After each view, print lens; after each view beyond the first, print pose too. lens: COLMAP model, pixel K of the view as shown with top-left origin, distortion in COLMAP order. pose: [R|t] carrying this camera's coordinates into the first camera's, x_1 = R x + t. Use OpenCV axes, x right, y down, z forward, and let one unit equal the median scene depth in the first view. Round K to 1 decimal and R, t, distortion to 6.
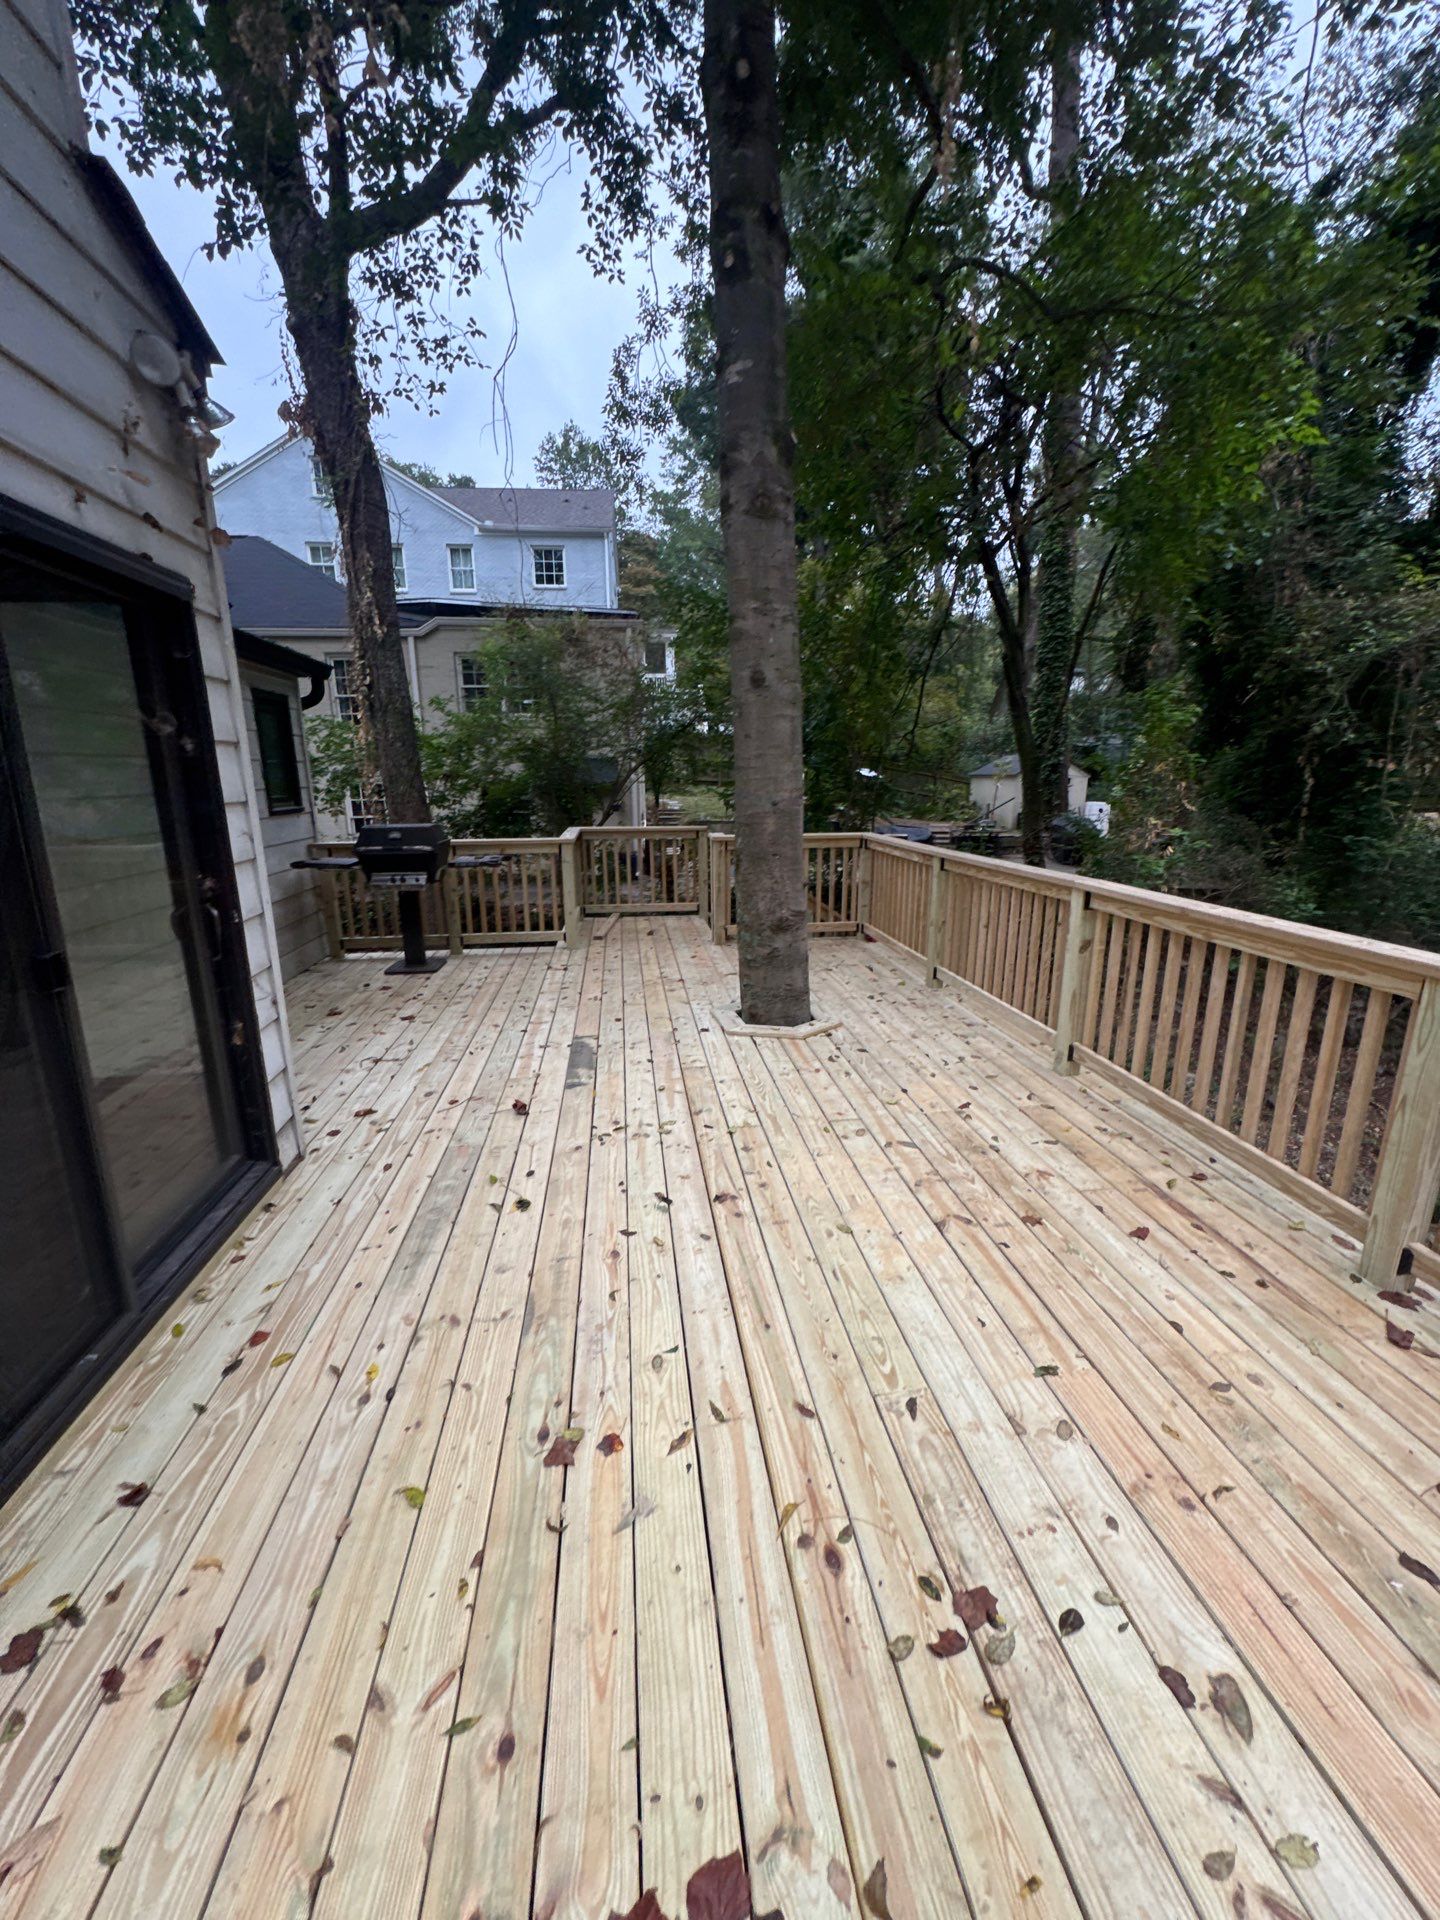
lens RADIAL K [[763.6, 0, 723.9], [0, 763.6, 957.2], [0, 0, 1]] dist [-0.003121, 0.000334]
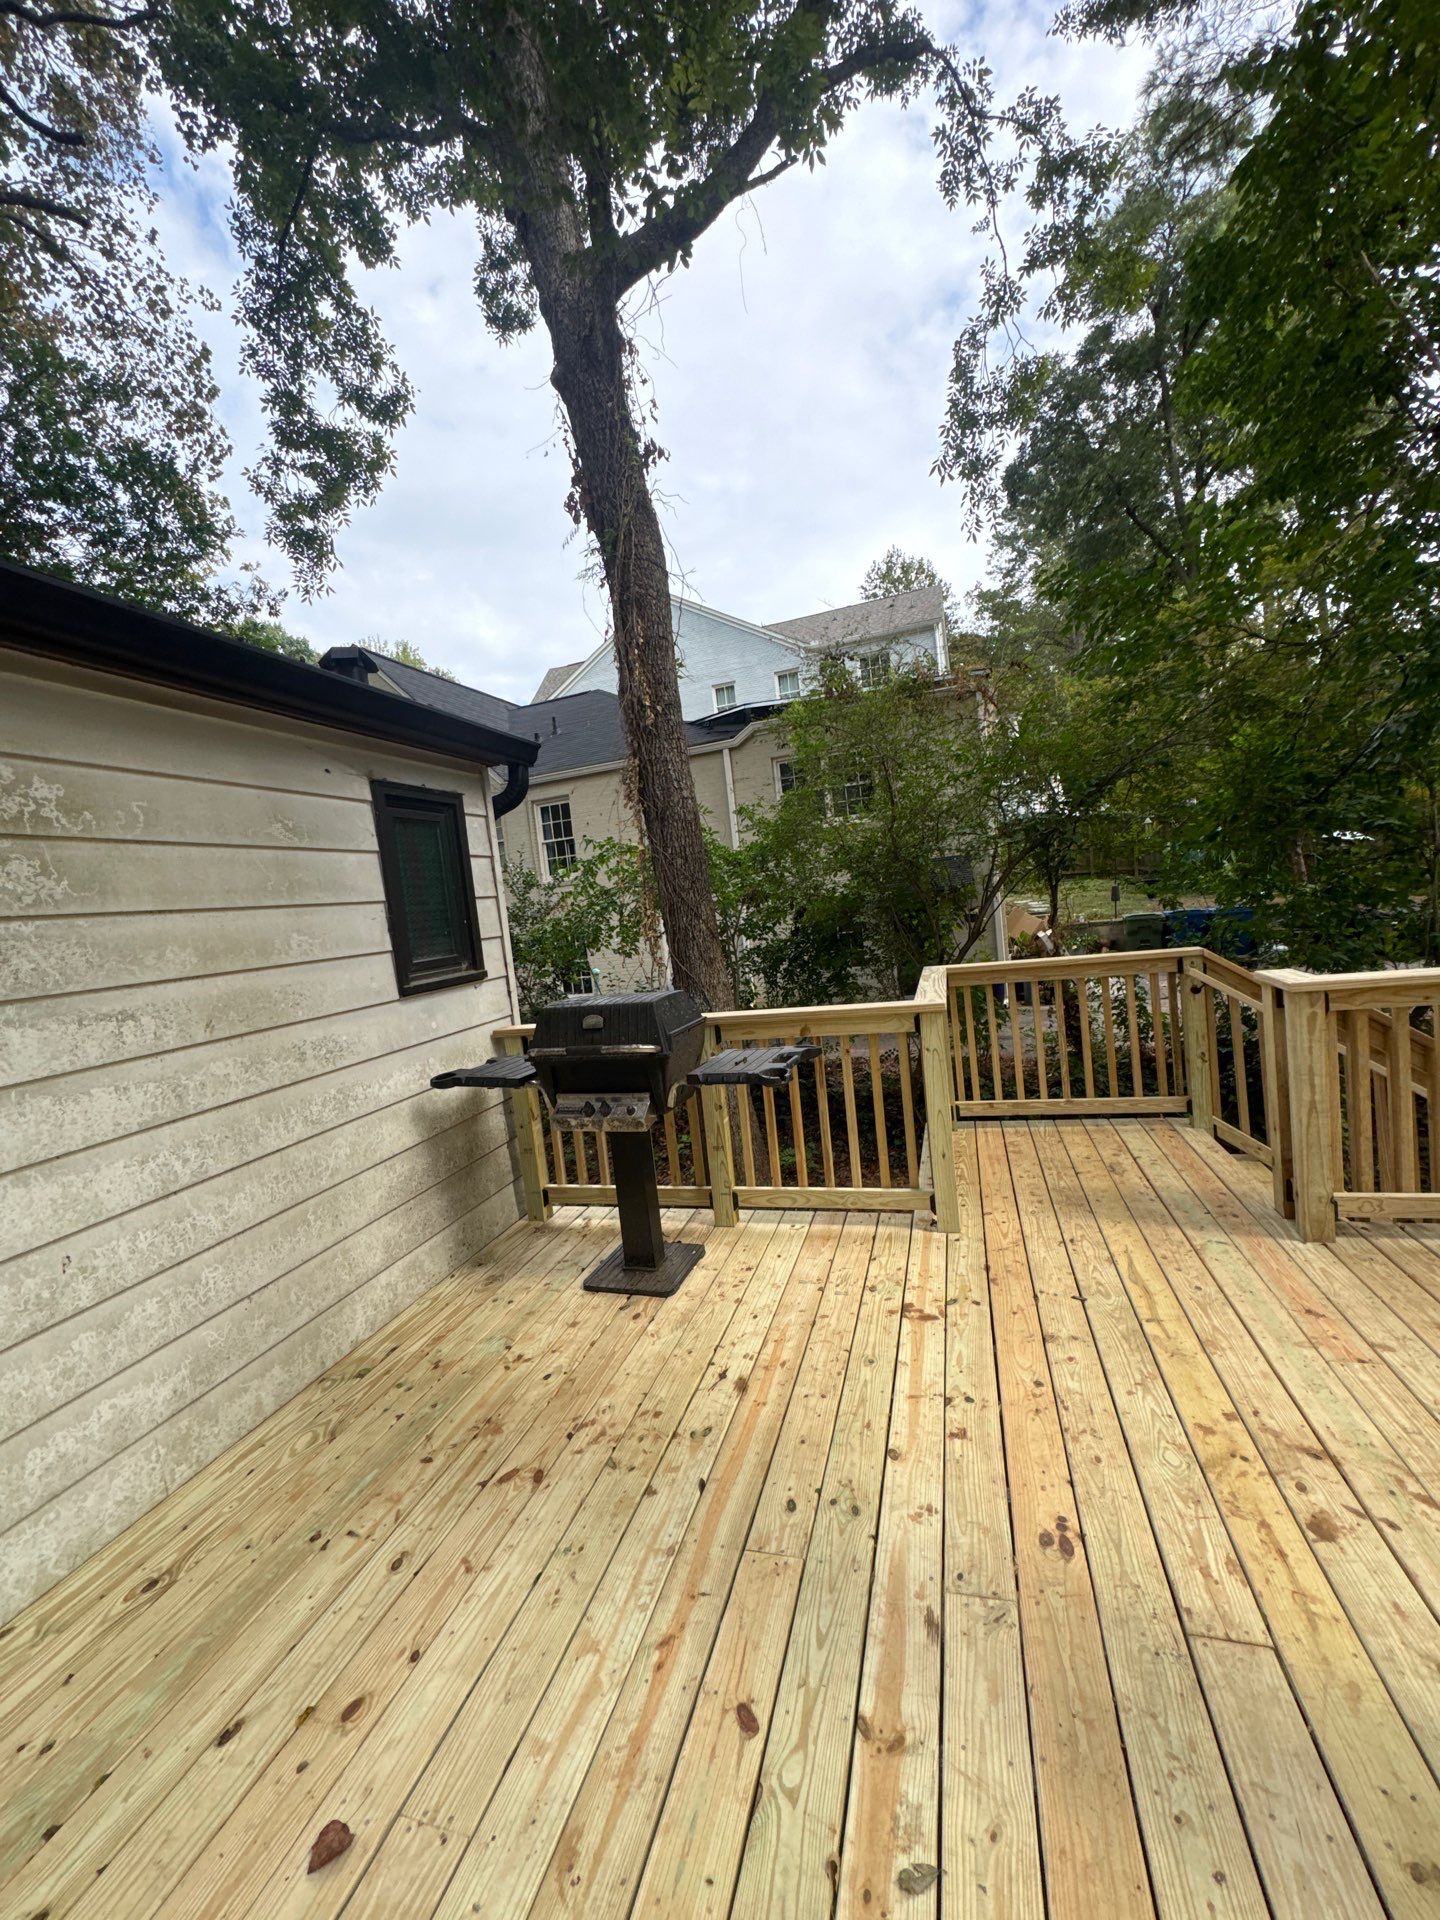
lens RADIAL K [[763.6, 0, 716.7], [0, 763.6, 955.5], [0, 0, 1]] dist [-0.003121, 0.000334]
pose [[0.903422, -0.060262, -0.424497, -0.211378], [-0.001296, 0.989685, -0.143256, -0.201823], [0.428752, 0.129971, 0.894024, 0.884301]]
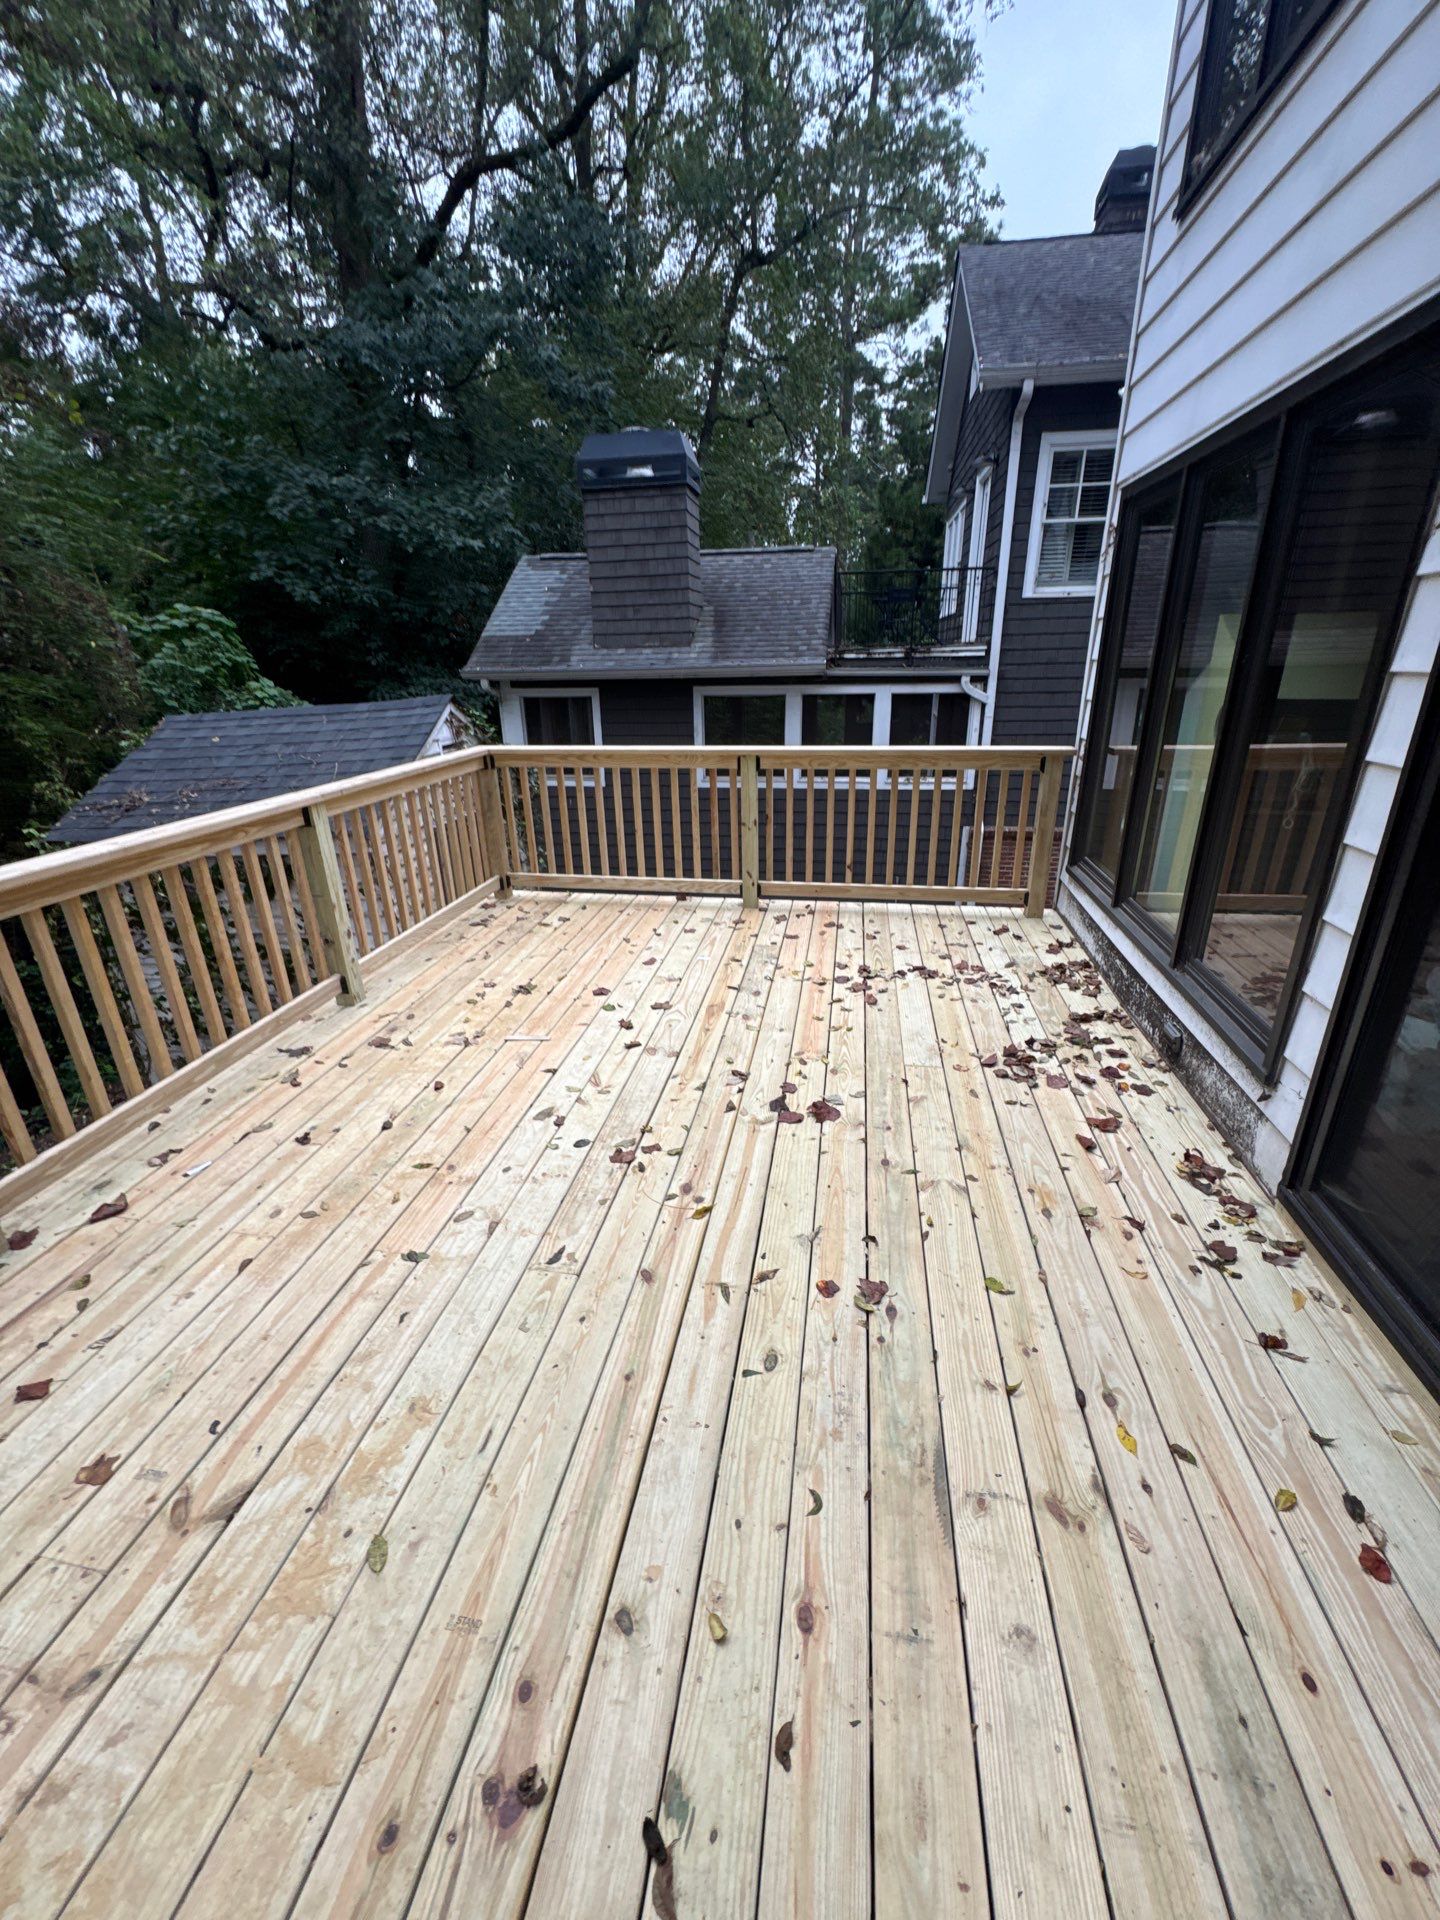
lens RADIAL K [[763.6, 0, 722.3], [0, 763.6, 958.9], [0, 0, 1]] dist [-0.003121, 0.000334]
pose [[-0.955191, -0.080642, 0.284793, -0.130738], [0.097810, 0.822122, 0.560846, -0.180122], [-0.279362, 0.563571, -0.777396, 0.765125]]
